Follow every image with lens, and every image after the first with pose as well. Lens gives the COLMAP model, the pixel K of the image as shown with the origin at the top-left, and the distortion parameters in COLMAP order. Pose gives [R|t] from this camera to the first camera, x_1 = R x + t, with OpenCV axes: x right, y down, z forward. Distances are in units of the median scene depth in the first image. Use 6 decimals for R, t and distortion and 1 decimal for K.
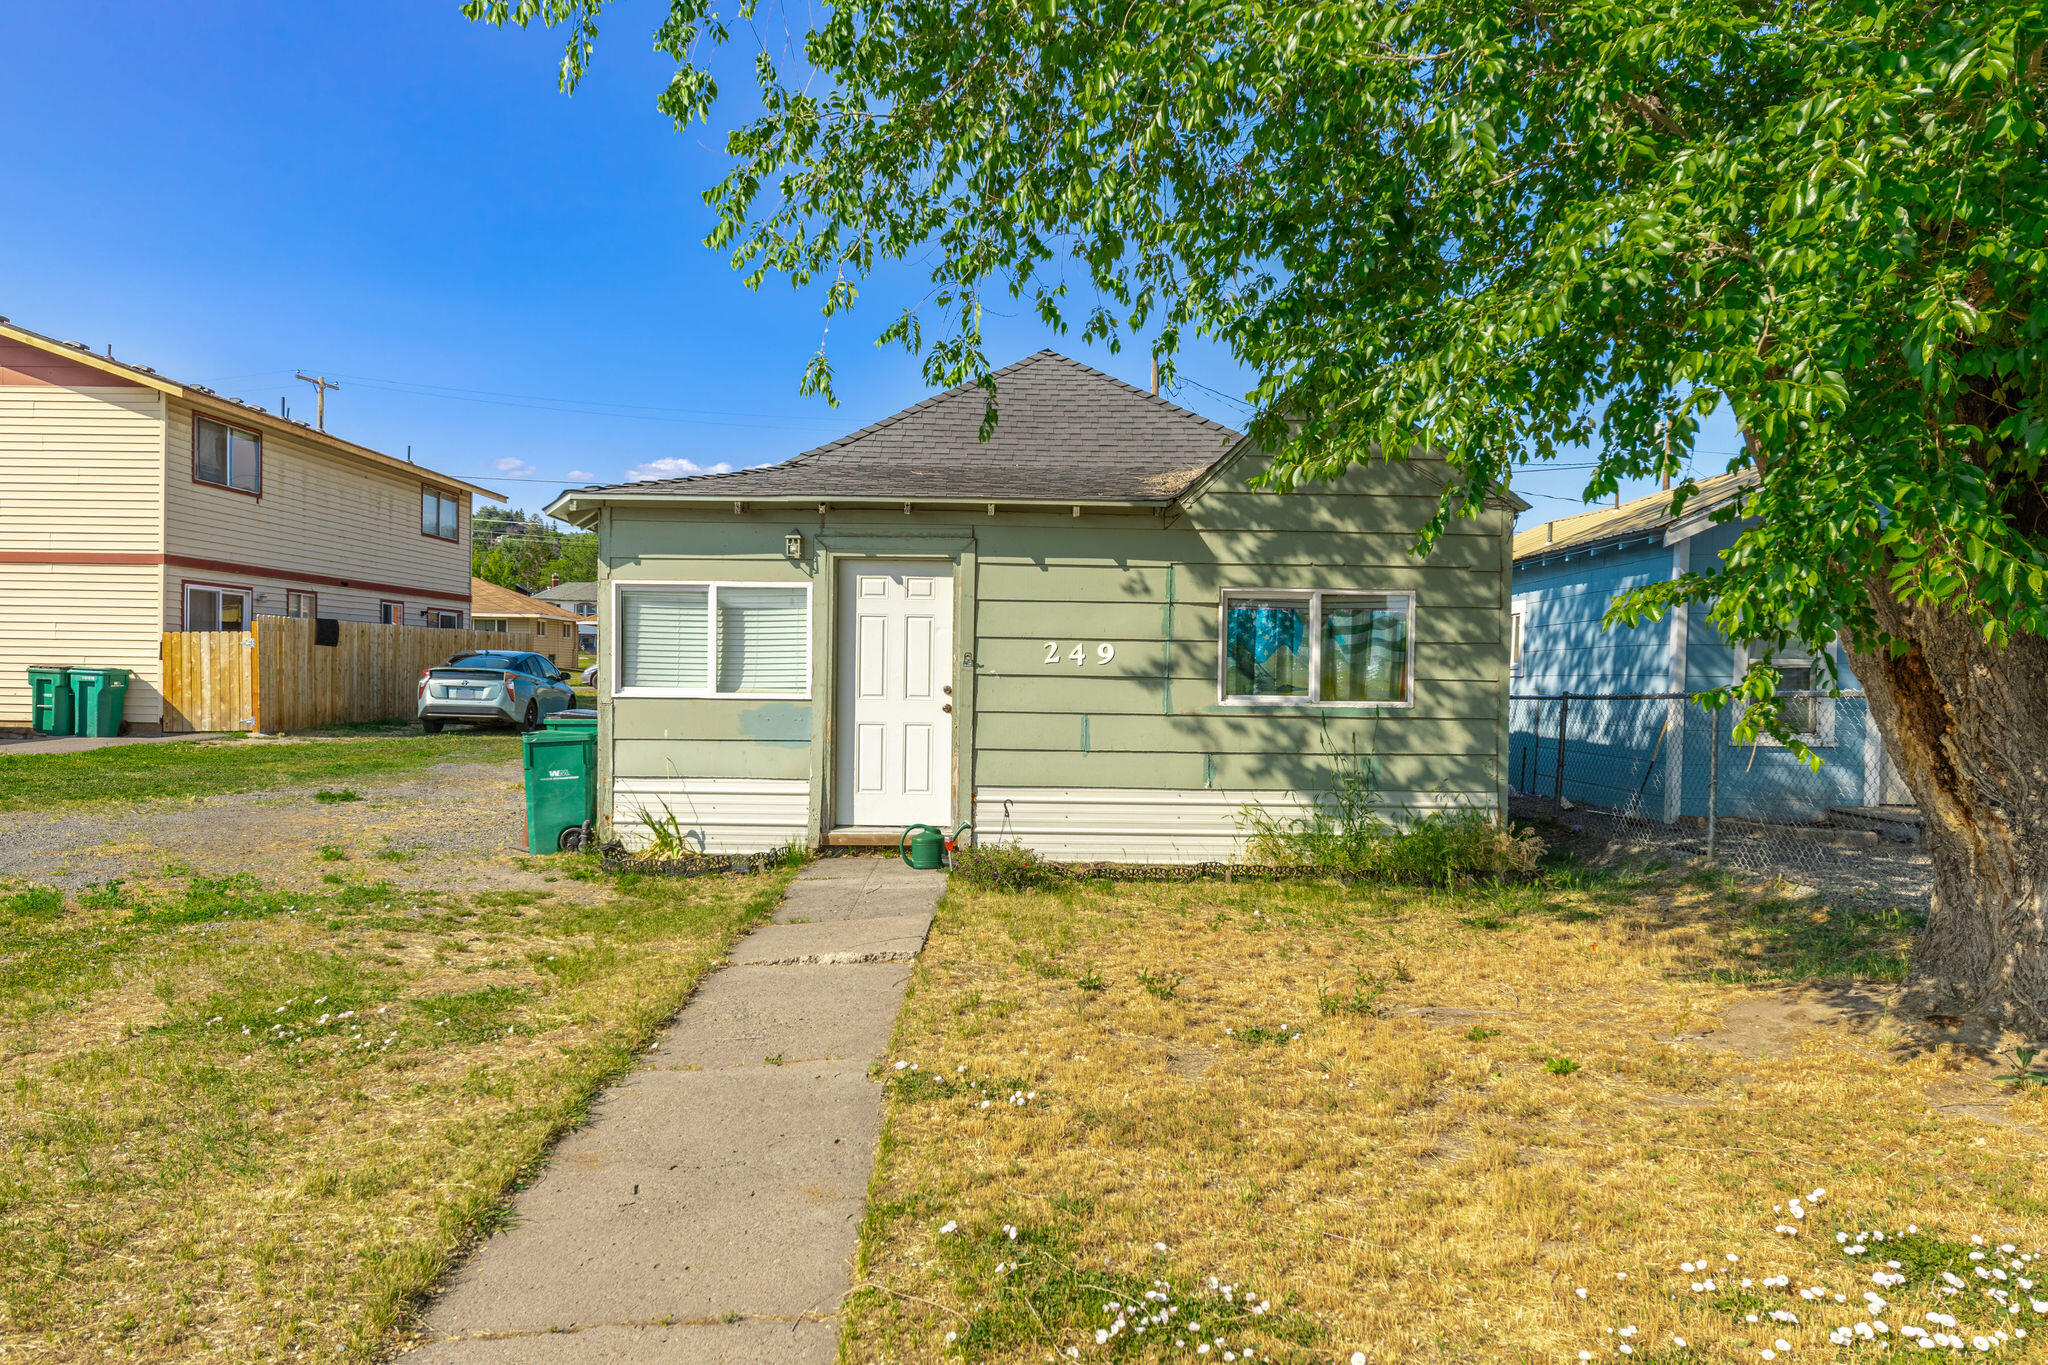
lens RADIAL K [[1376.7, 0, 1023.4], [0, 1376.7, 671.3], [0, 0, 1]] dist [0.004127, -0.006799]
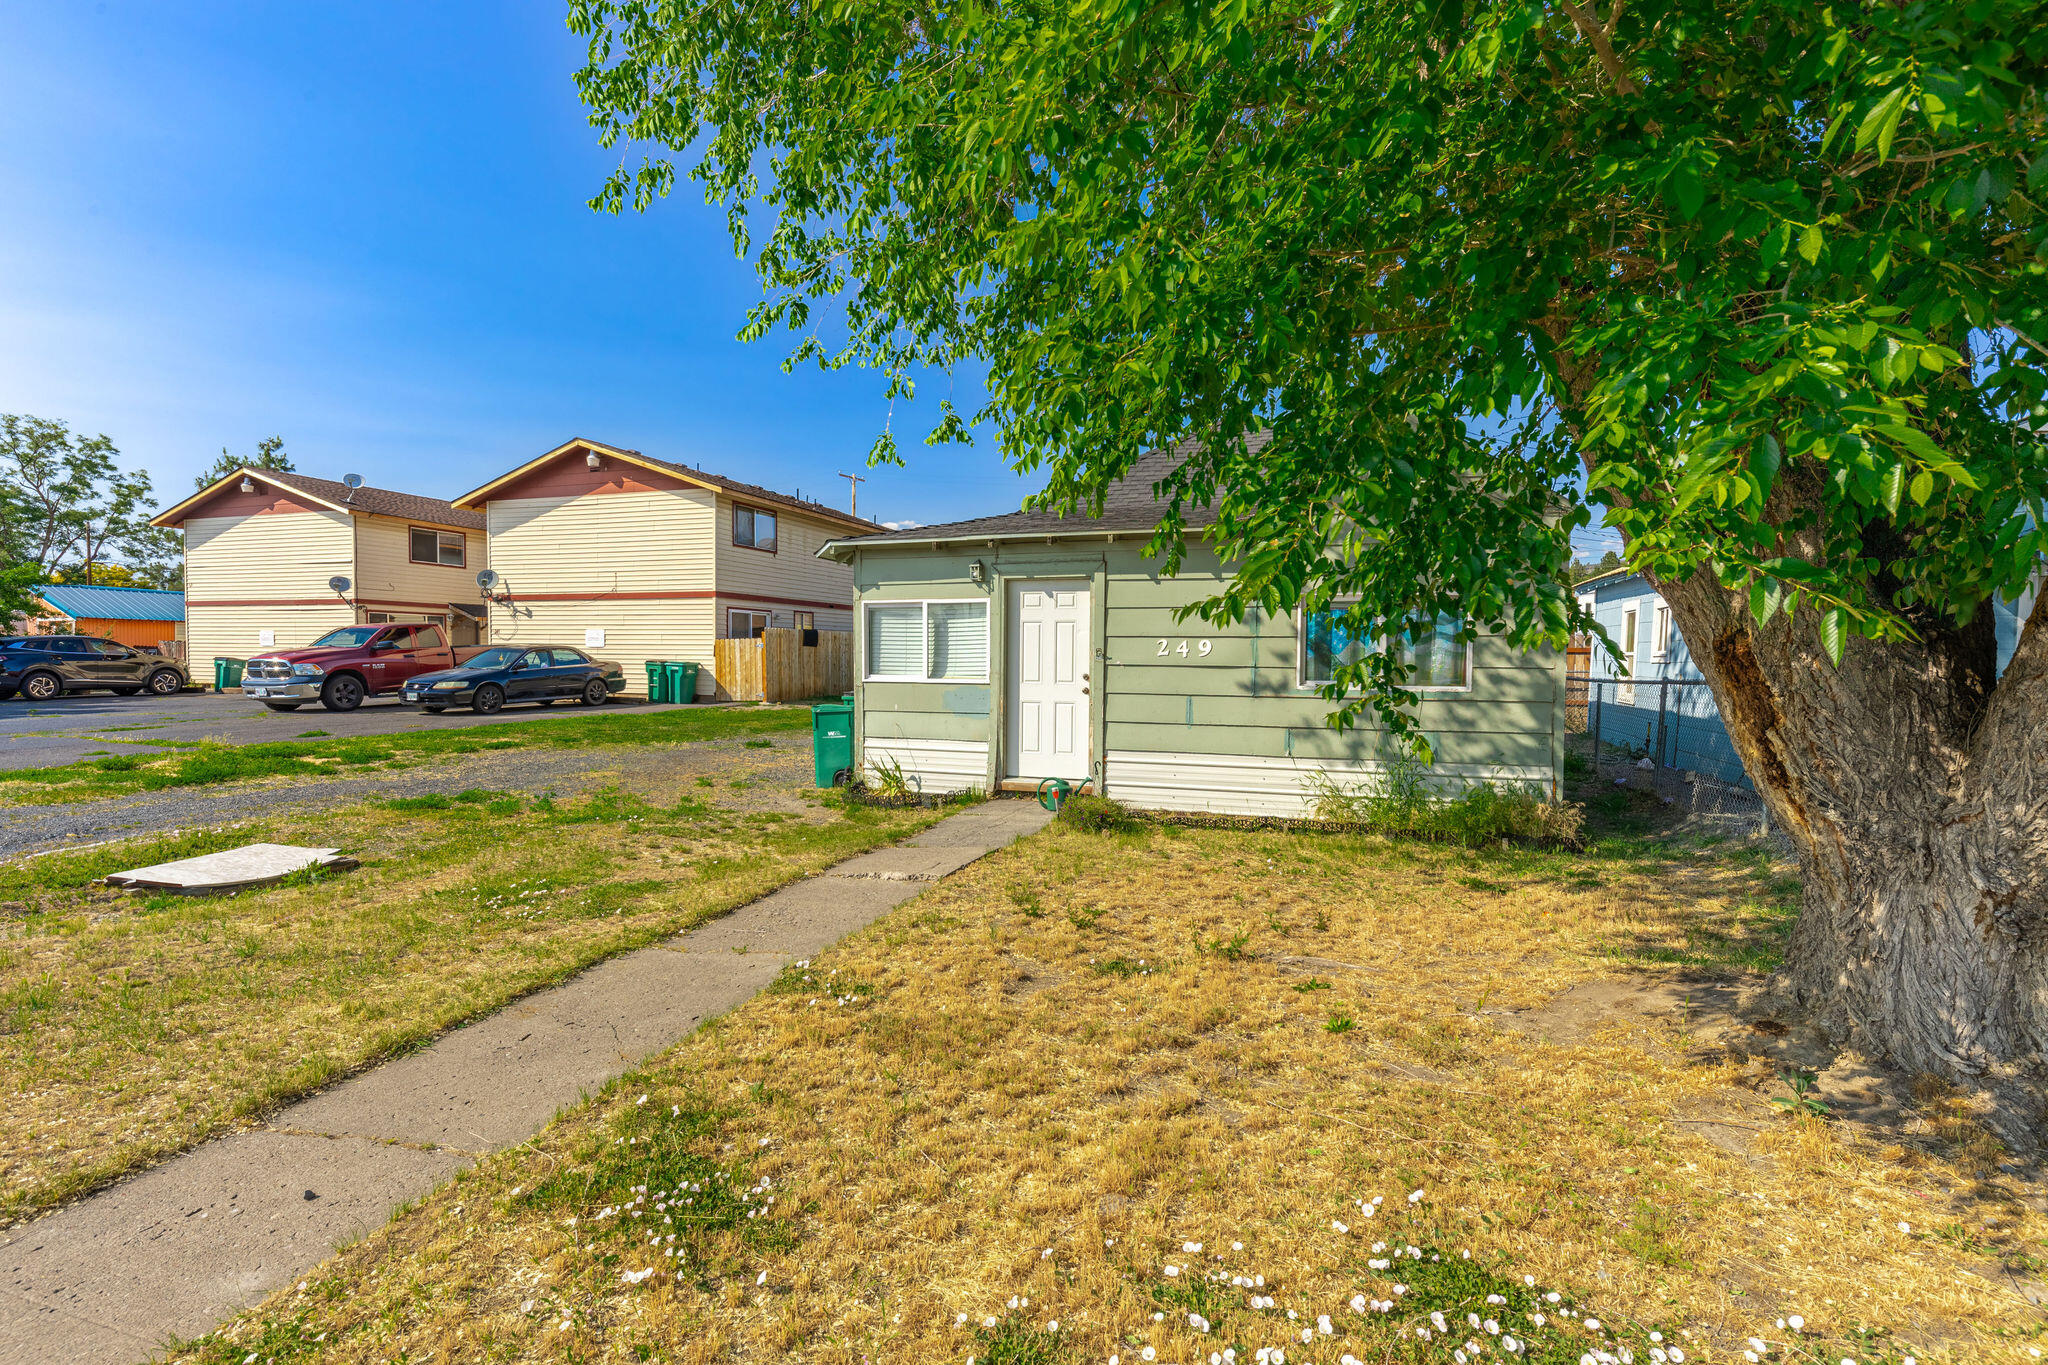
lens RADIAL K [[976.4, 0, 1024.0], [0, 976.4, 682.5], [0, 0, 1]] dist [0.004864, 0.000361]
pose [[0.938113, 0.001830, -0.346324, 0.215963], [0.006258, 0.999733, 0.022234, -0.002048], [0.346273, -0.023025, 0.937851, 0.098313]]
